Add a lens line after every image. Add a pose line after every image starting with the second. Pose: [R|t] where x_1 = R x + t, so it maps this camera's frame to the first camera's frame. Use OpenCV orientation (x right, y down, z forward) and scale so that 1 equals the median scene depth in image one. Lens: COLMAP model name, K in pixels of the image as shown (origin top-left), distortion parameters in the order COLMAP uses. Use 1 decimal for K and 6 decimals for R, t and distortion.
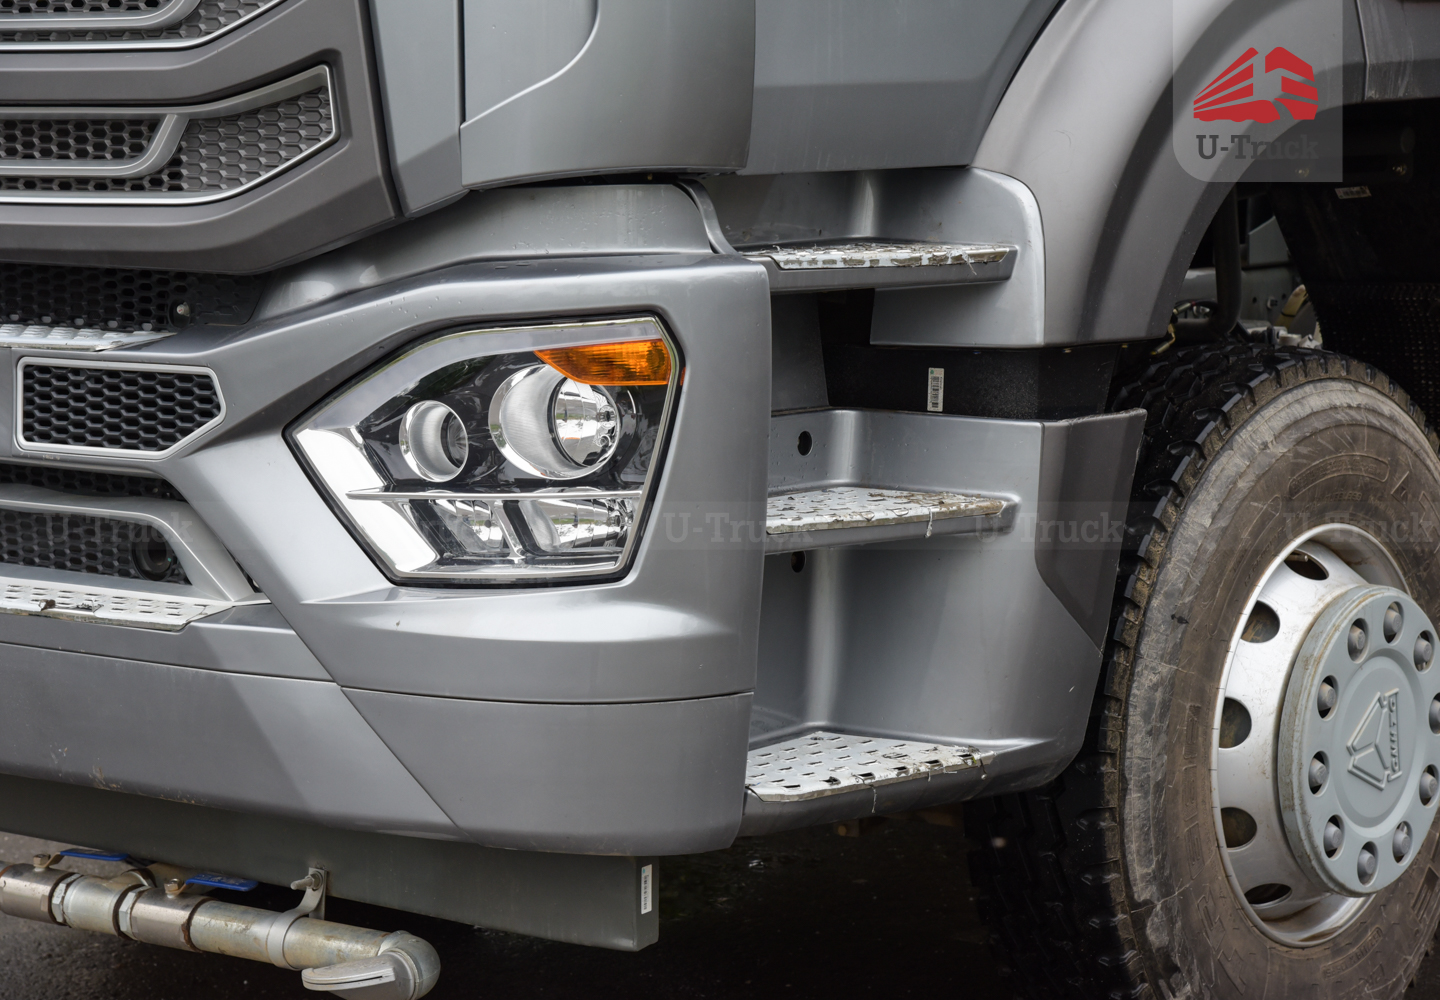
lens RADIAL K [[3160.5, 0, 720.0], [0, 3160.5, 500.0], [0, 0, 1]] dist [0.519890, 0.782516]
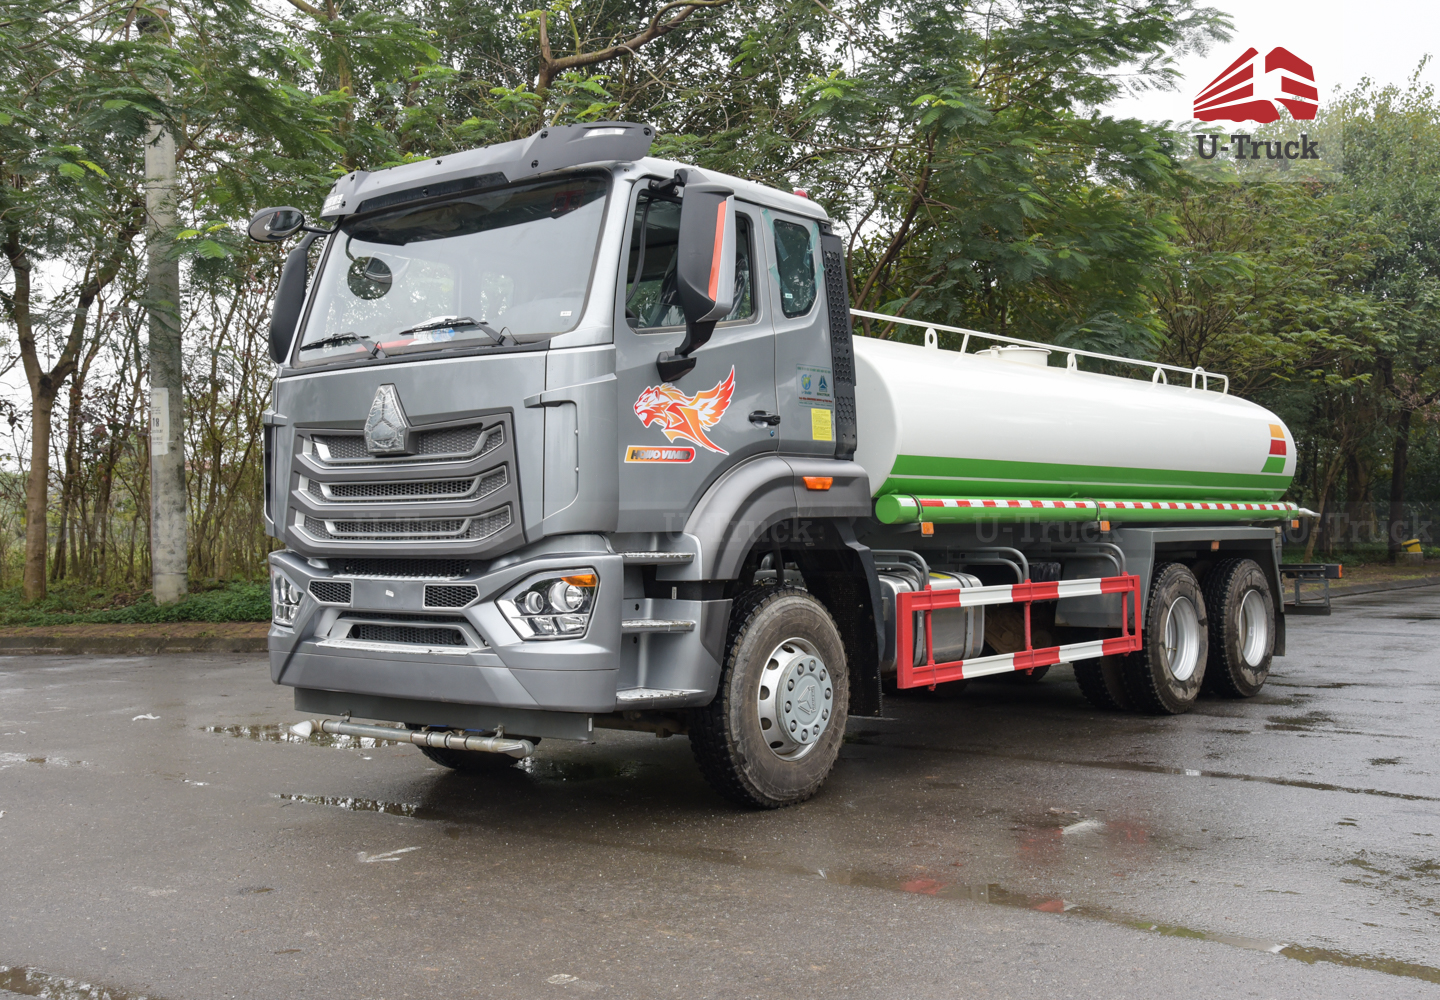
lens RADIAL K [[1570.9, 0, 720.0], [0, 1570.9, 500.0], [0, 0, 1]] dist [0.076696, 0.047361]
pose [[0.999703, 0.002386, 0.024250, 0.078711], [0.000989, 0.990402, -0.138211, 0.110769], [-0.024347, 0.138193, 0.990106, -0.808862]]
